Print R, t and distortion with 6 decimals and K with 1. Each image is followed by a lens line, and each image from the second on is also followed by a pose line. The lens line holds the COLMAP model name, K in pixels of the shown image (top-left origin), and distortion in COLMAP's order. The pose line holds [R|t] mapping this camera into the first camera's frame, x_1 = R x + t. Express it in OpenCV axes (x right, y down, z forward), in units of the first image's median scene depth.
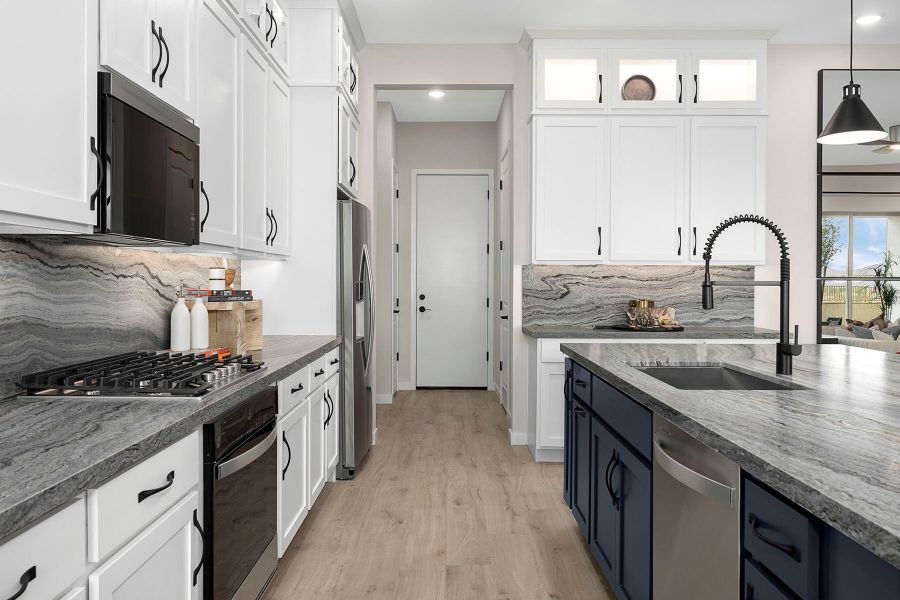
lens RADIAL K [[726.8, 0, 445.2], [0, 726.8, 293.0], [0, 0, 1]] dist [-0.015615, 0.010869]
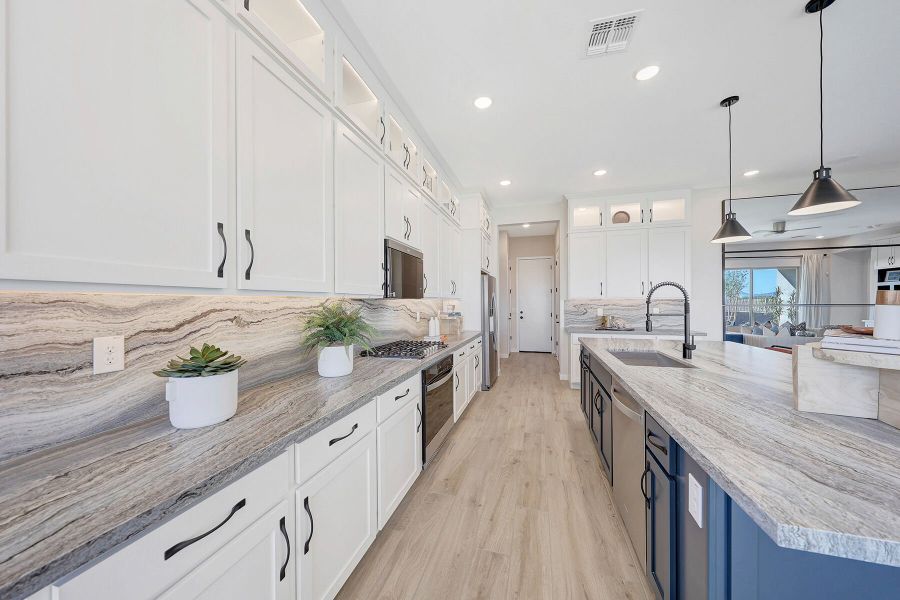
lens RADIAL K [[310.2, 0, 449.5], [0, 310.2, 304.2], [0, 0, 1]] dist [-0.004895, 0.000657]
pose [[0.961649, -0.006334, -0.274210, 0.038177], [0.004000, 0.999951, -0.009072, -0.025421], [0.274254, 0.007627, 0.961627, -0.026585]]
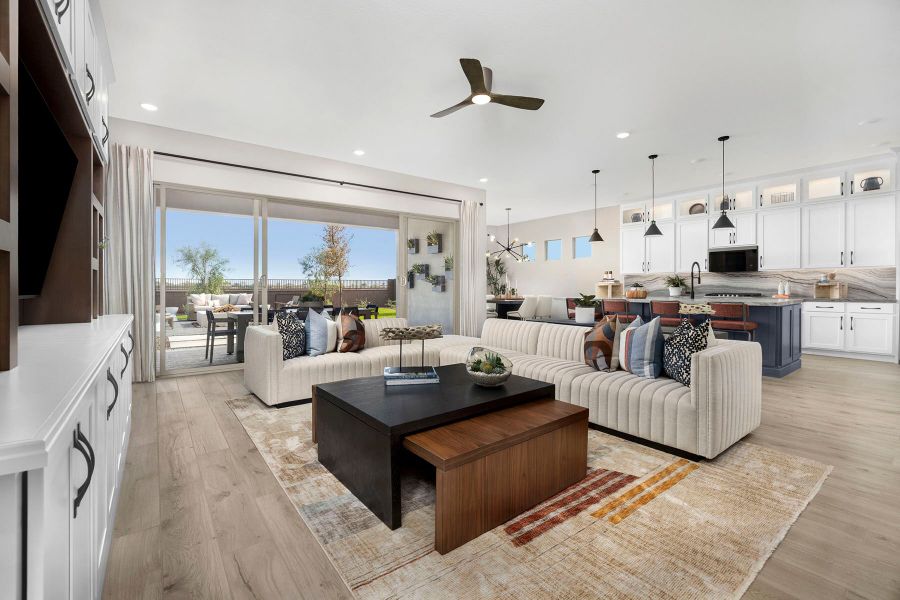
lens RADIAL K [[394.3, 0, 442.3], [0, 394.3, 289.0], [0, 0, 1]] dist [-0.015933, 0.001559]
pose [[-0.800793, 0.003869, -0.598929, 1.969676], [-0.007202, 0.999845, 0.016087, 0.017474], [0.598898, 0.017195, -0.800640, 1.274580]]
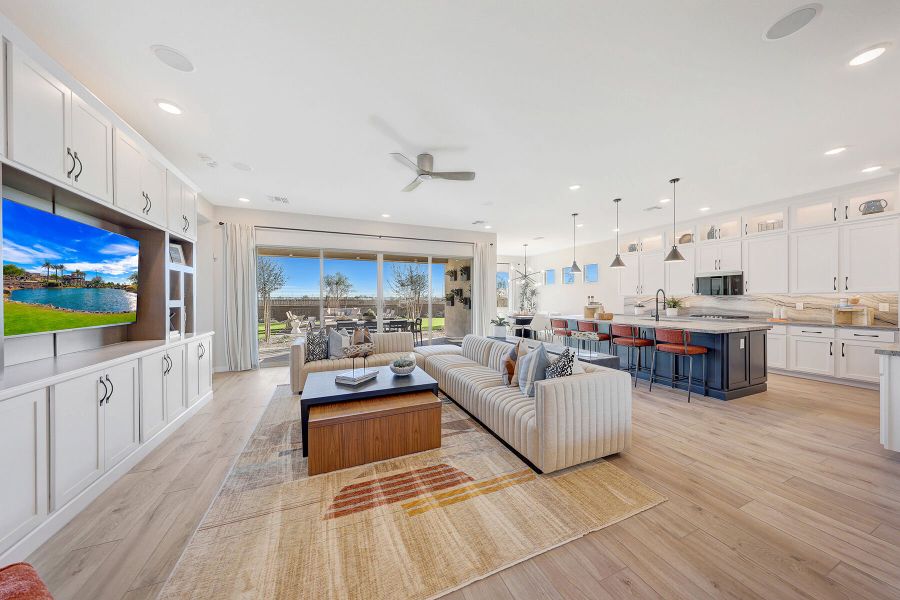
lens RADIAL K [[289.4, 0, 446.8], [0, 289.4, 299.8], [0, 0, 1]] dist [0.001452, -0.000255]
pose [[-0.923358, 0.002447, -0.383932, 1.638474], [-0.003627, 0.999879, 0.015096, -0.038210], [0.383922, 0.015332, -0.923238, 1.461946]]
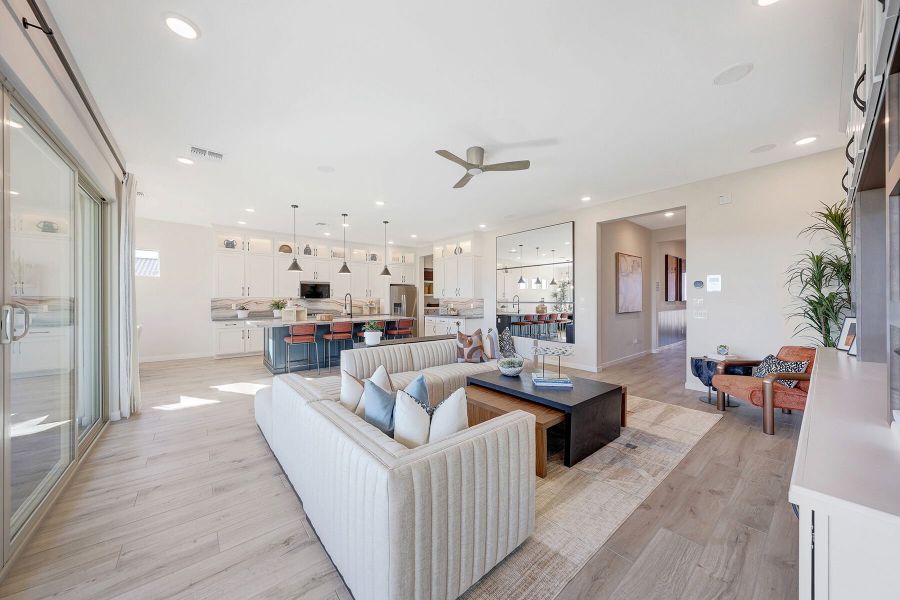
lens RADIAL K [[310.2, 0, 450.6], [0, 310.2, 303.1], [0, 0, 1]] dist [-0.004895, 0.000657]
pose [[0.639671, 0.003308, -0.768642, 2.008251], [-0.008556, 0.999959, -0.002817, -0.014103], [0.768601, 0.008379, 0.639673, -0.042160]]
